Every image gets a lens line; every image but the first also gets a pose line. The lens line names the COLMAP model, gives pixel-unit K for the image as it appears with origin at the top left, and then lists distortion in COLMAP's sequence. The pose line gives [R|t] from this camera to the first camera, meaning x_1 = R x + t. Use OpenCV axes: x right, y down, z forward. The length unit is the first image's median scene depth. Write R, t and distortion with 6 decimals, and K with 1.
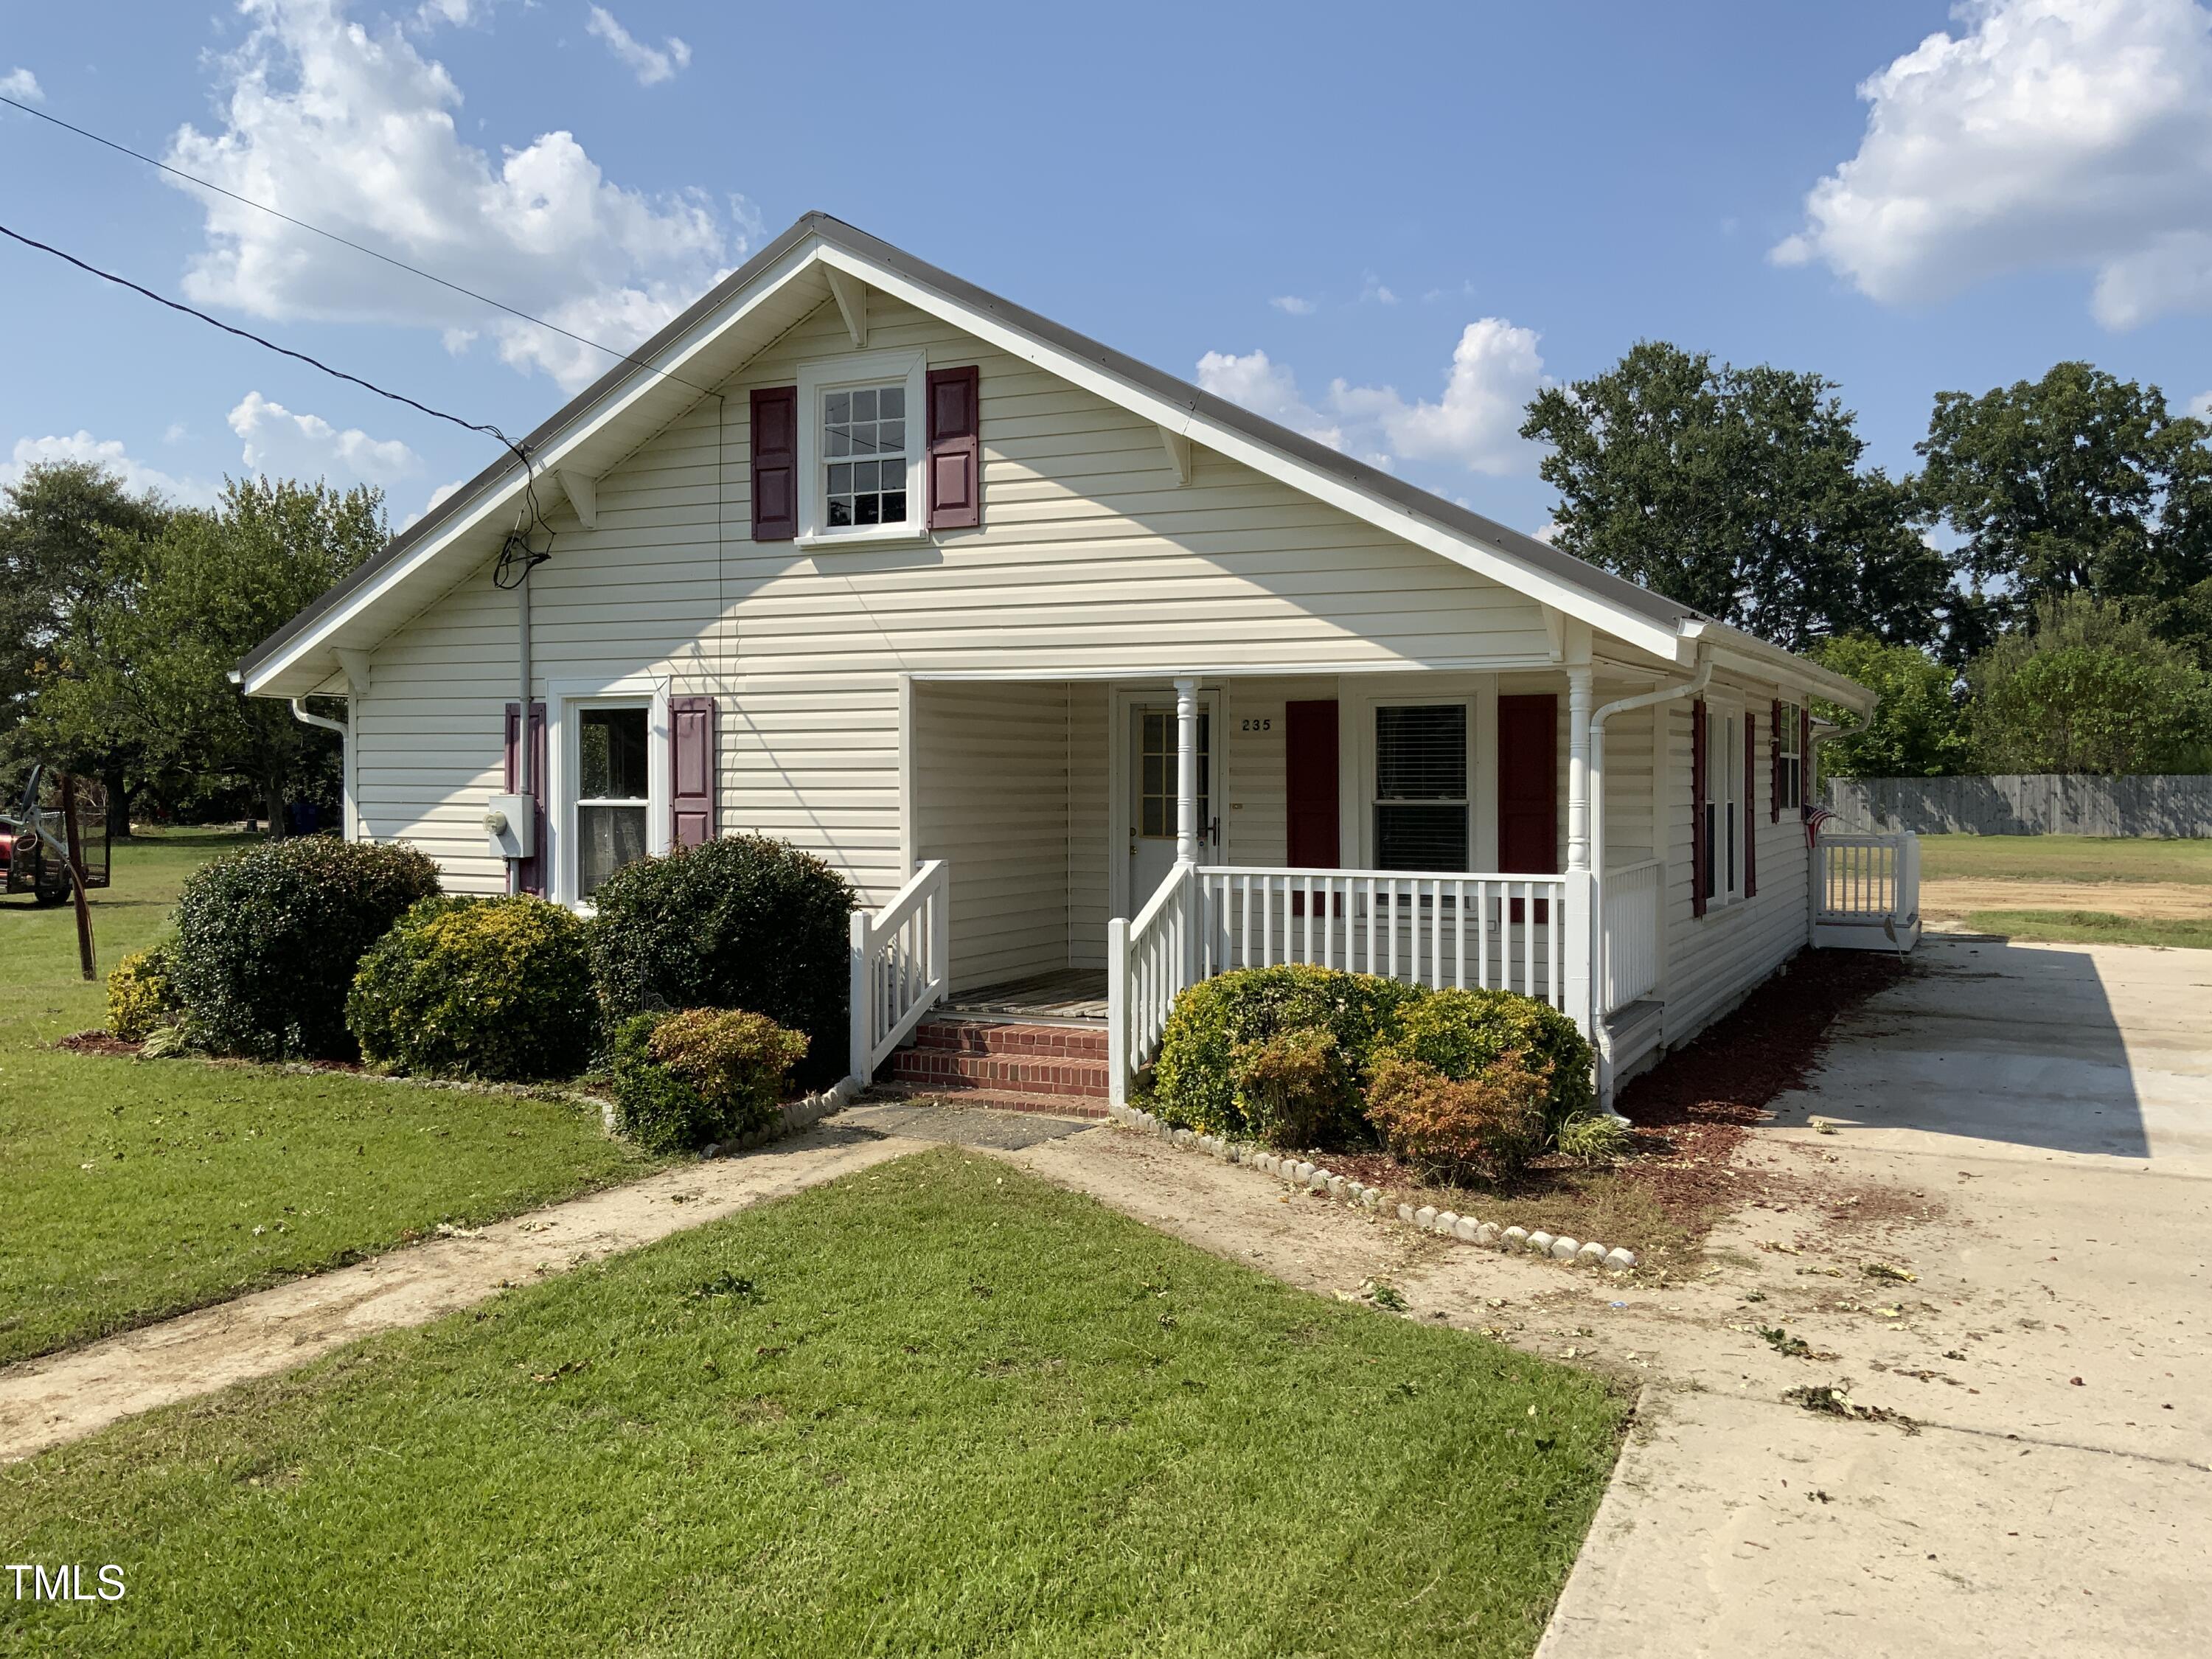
lens RADIAL K [[1873.3, 0, 1106.0], [0, 1873.3, 829.5], [0, 0, 1]] dist [-0.001803, -0.002334]
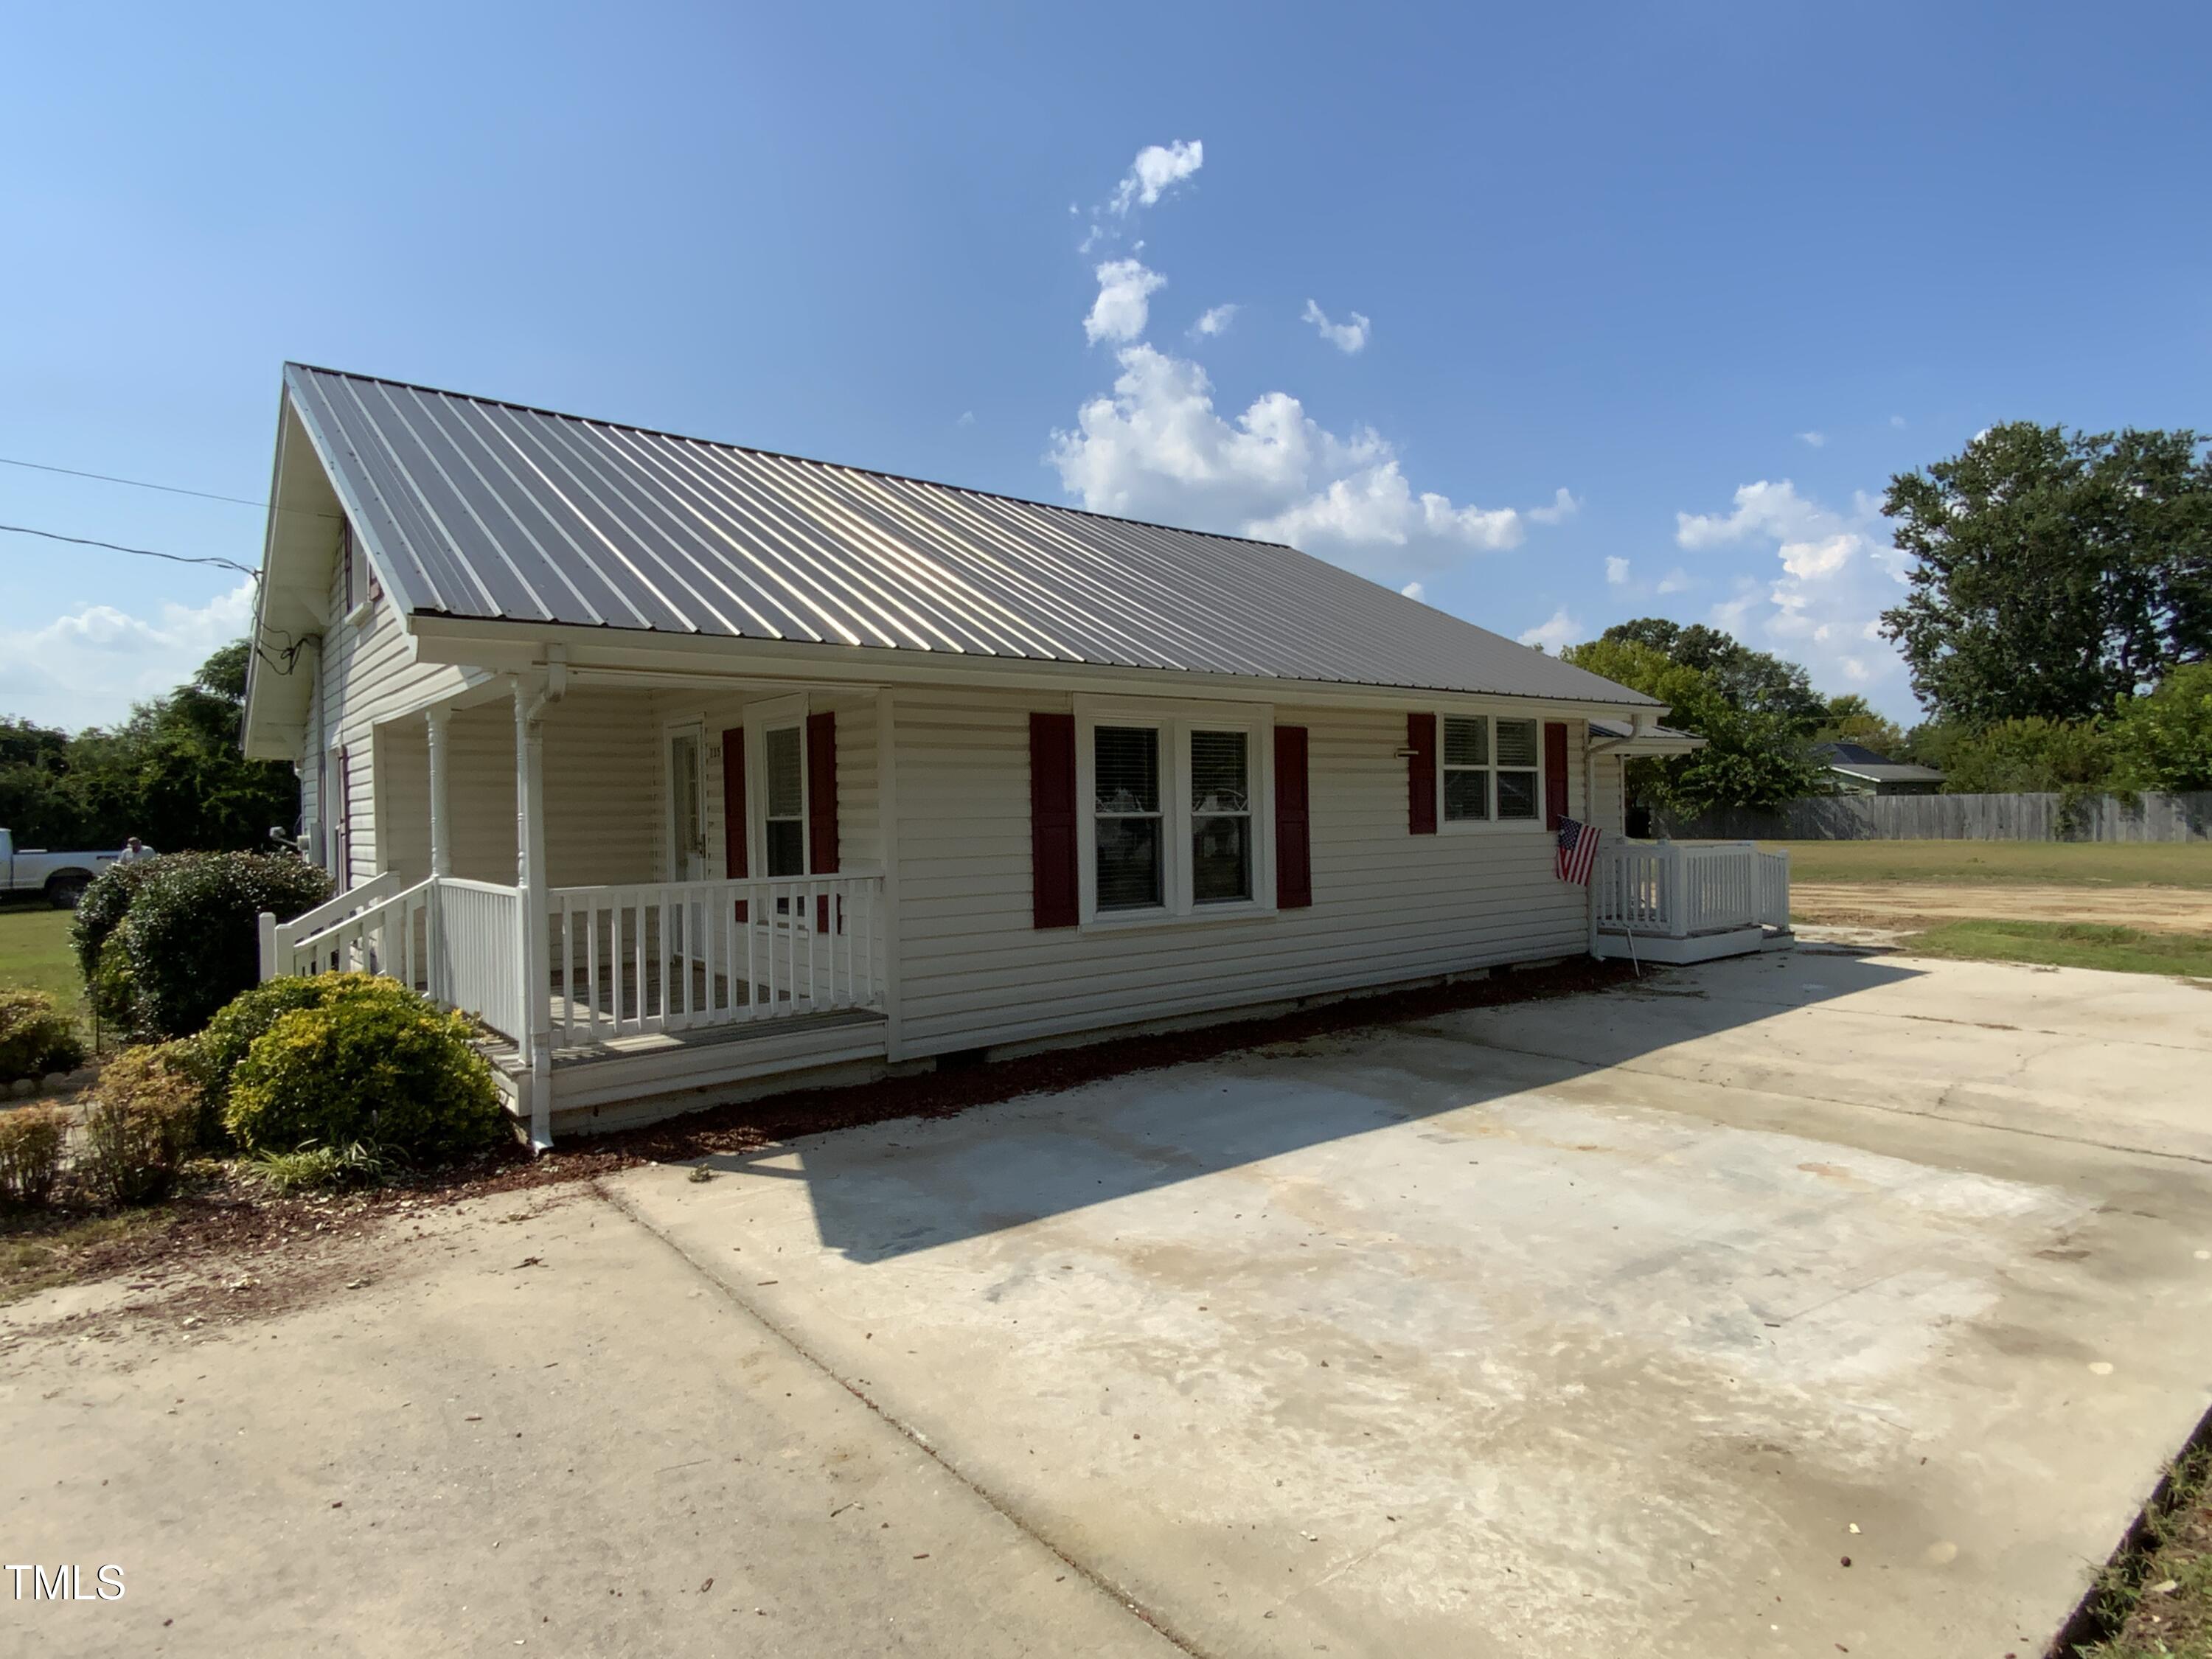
lens RADIAL K [[1260.6, 0, 1106.0], [0, 1260.6, 829.5], [0, 0, 1]] dist [-0.032140, 0.018010]
pose [[0.912192, -0.009474, -0.409653, 0.101987], [0.004173, 0.999896, -0.013831, 0.001112], [0.409742, 0.010907, 0.912136, 0.073738]]
